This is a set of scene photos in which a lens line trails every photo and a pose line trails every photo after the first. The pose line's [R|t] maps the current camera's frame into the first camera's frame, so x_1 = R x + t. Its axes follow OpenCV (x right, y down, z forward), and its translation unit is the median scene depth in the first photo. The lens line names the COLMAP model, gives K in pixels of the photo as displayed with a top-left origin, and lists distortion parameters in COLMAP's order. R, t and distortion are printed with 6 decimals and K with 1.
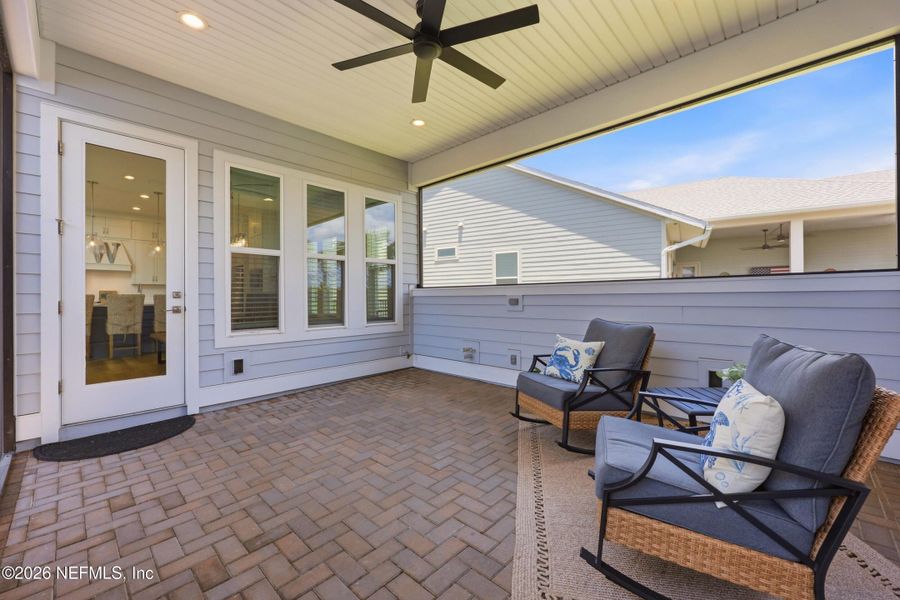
lens RADIAL K [[363.0, 0, 450.0], [0, 363.0, 297.1], [0, 0, 1]] dist [-0.000574, 0.000428]
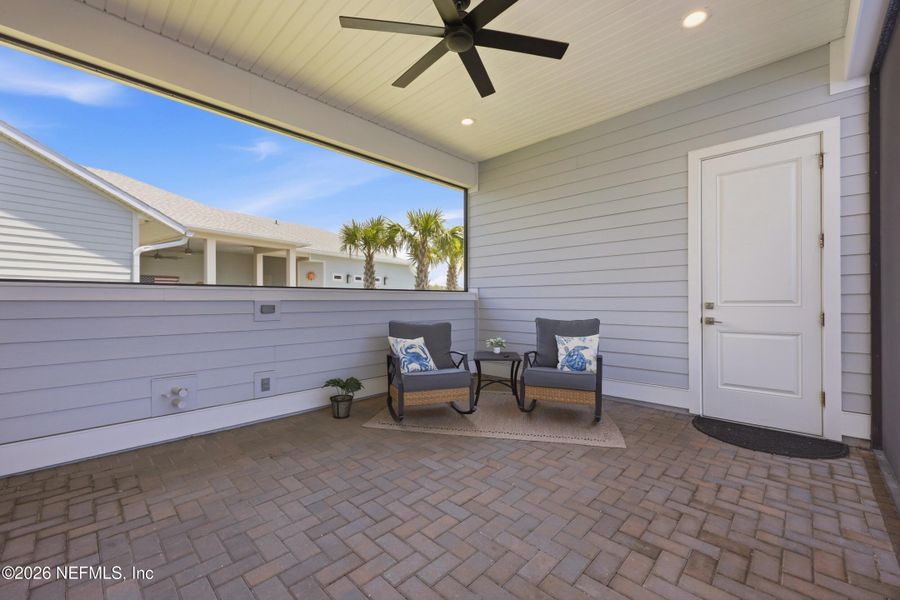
lens RADIAL K [[363.0, 0, 456.6], [0, 363.0, 297.9], [0, 0, 1]] dist [-0.000574, 0.000428]
pose [[0.004675, 0.019747, 0.999794, -0.875280], [0.002942, 0.999800, -0.019761, 0.007969], [-0.999985, 0.003034, 0.004616, 0.864342]]
